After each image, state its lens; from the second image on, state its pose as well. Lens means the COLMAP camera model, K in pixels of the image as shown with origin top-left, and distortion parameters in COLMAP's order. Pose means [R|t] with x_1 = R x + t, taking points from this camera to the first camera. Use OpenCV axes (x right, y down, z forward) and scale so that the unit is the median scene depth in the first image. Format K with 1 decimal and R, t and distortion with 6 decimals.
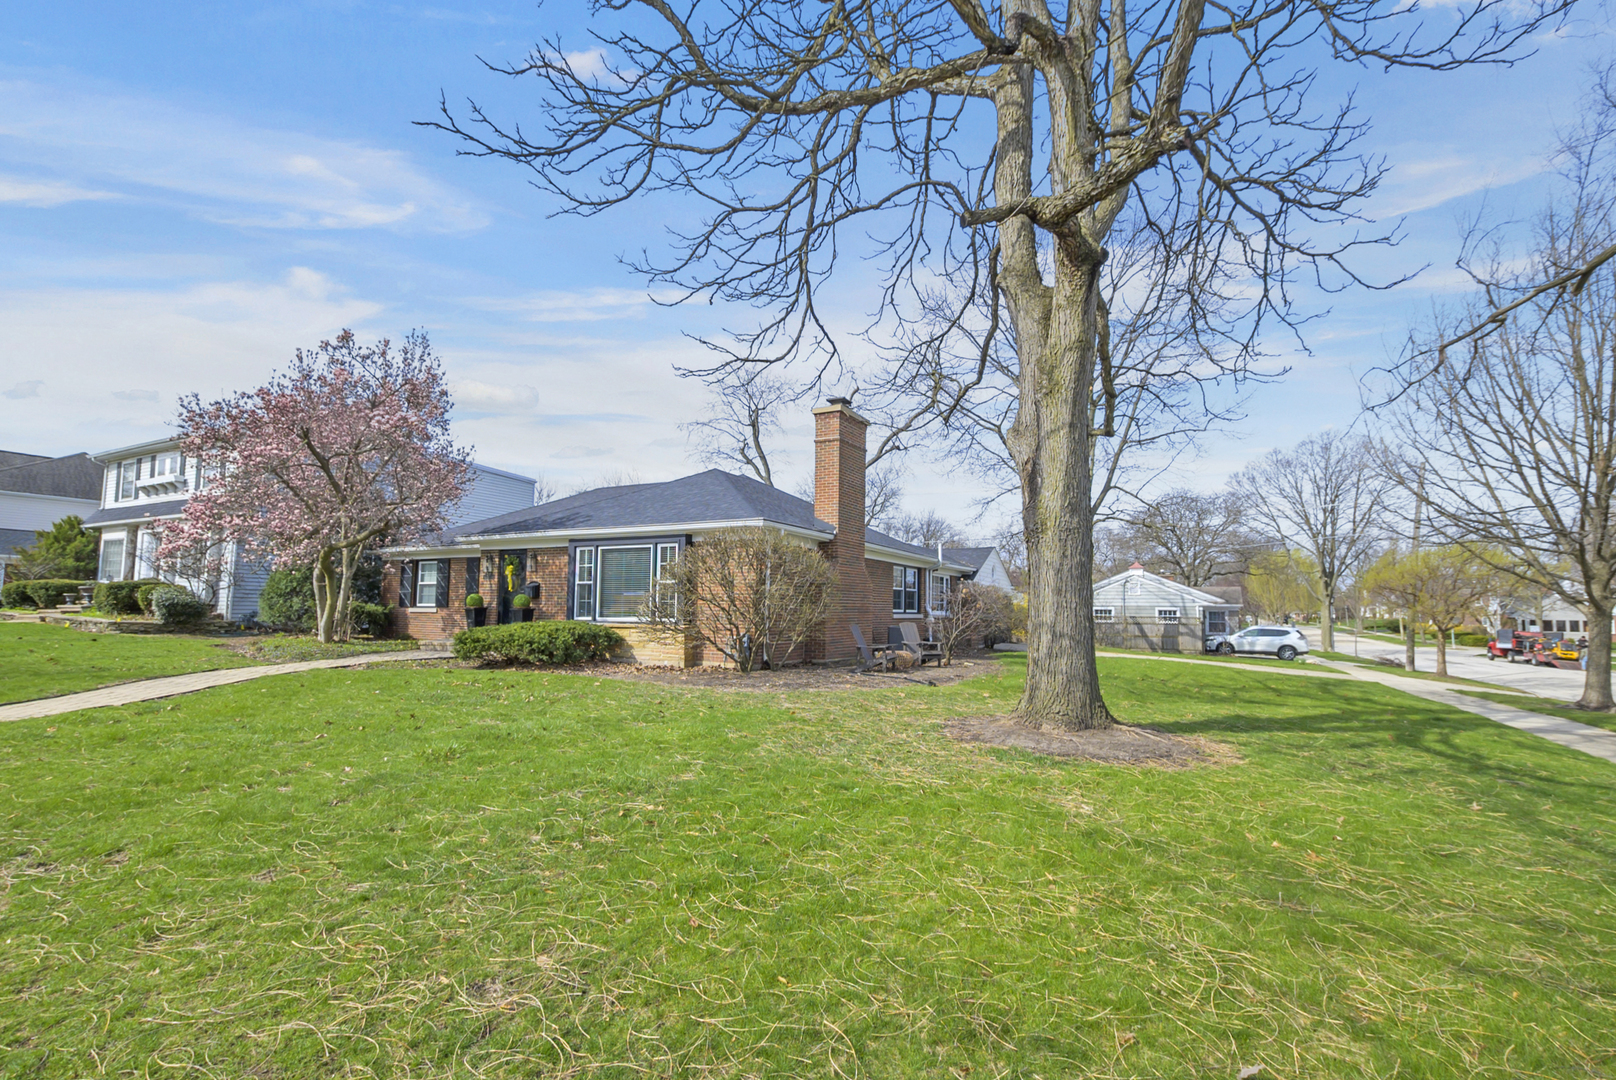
lens RADIAL K [[692.3, 0, 807.3], [0, 692.3, 535.5], [0, 0, 1]] dist [0.017408, -0.000645]
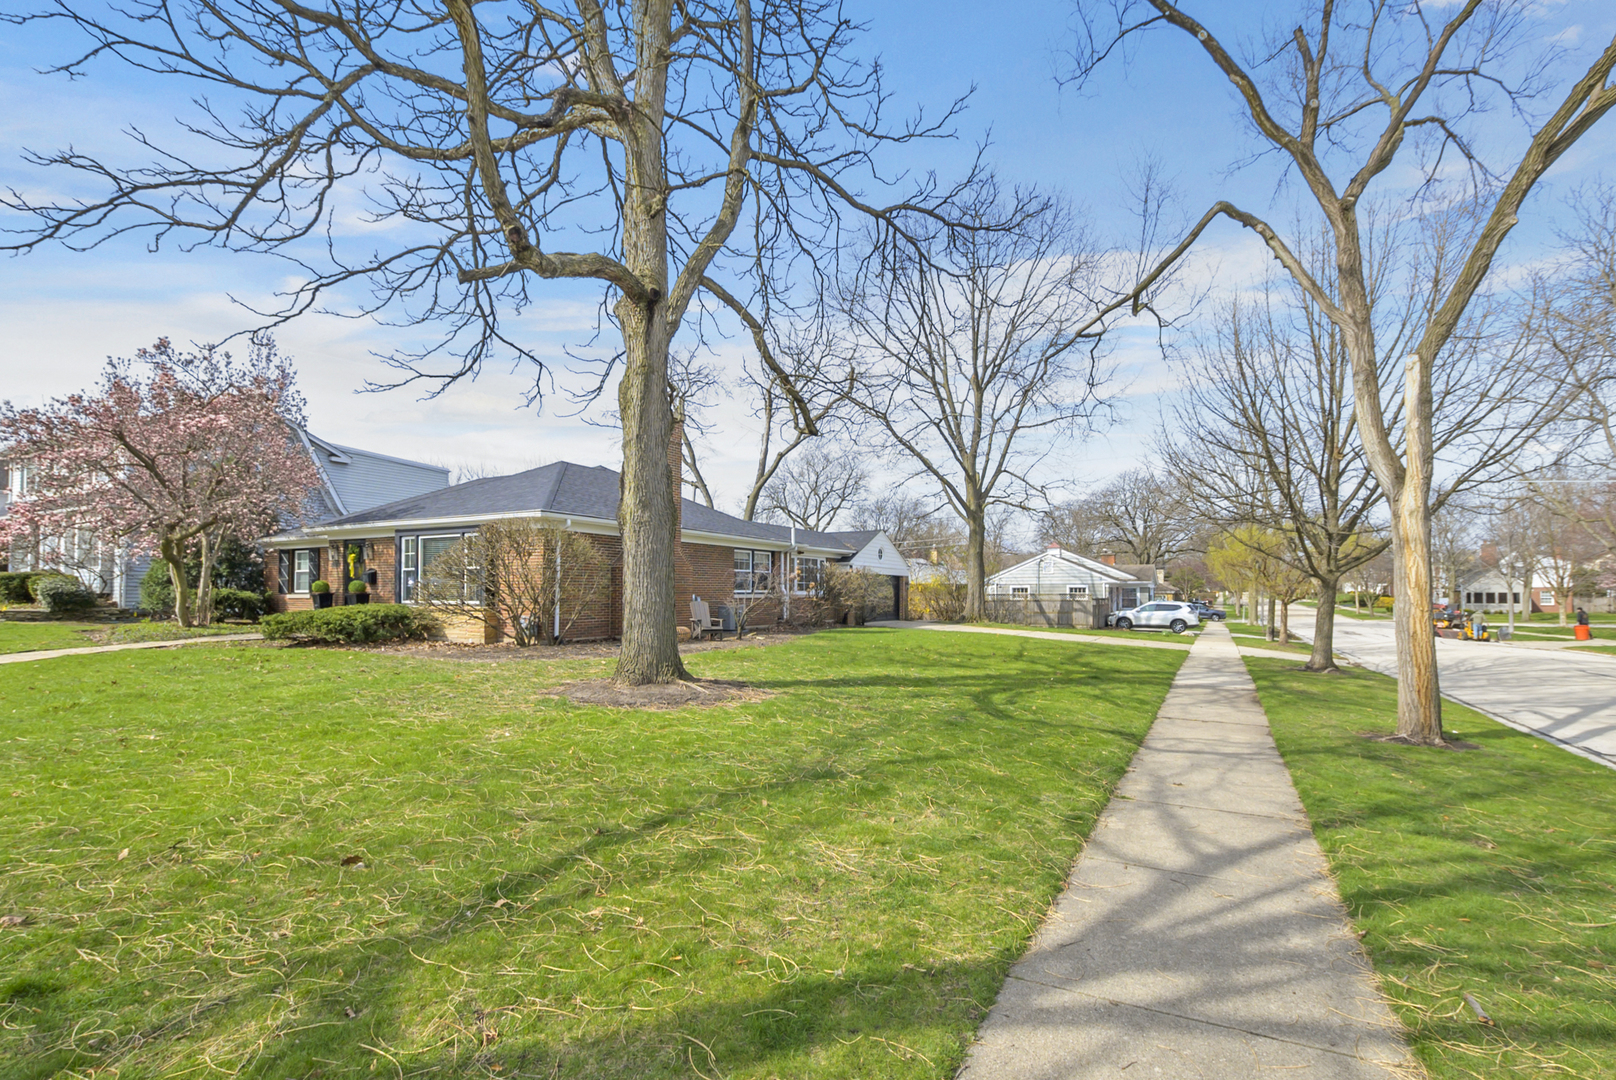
lens RADIAL K [[692.3, 0, 803.2], [0, 692.3, 555.8], [0, 0, 1]] dist [0.017408, -0.000645]
pose [[0.999910, -0.012109, 0.005719, 0.227181], [0.011779, 0.998438, 0.054608, -0.004612], [-0.006372, -0.054536, 0.998491, -0.076185]]
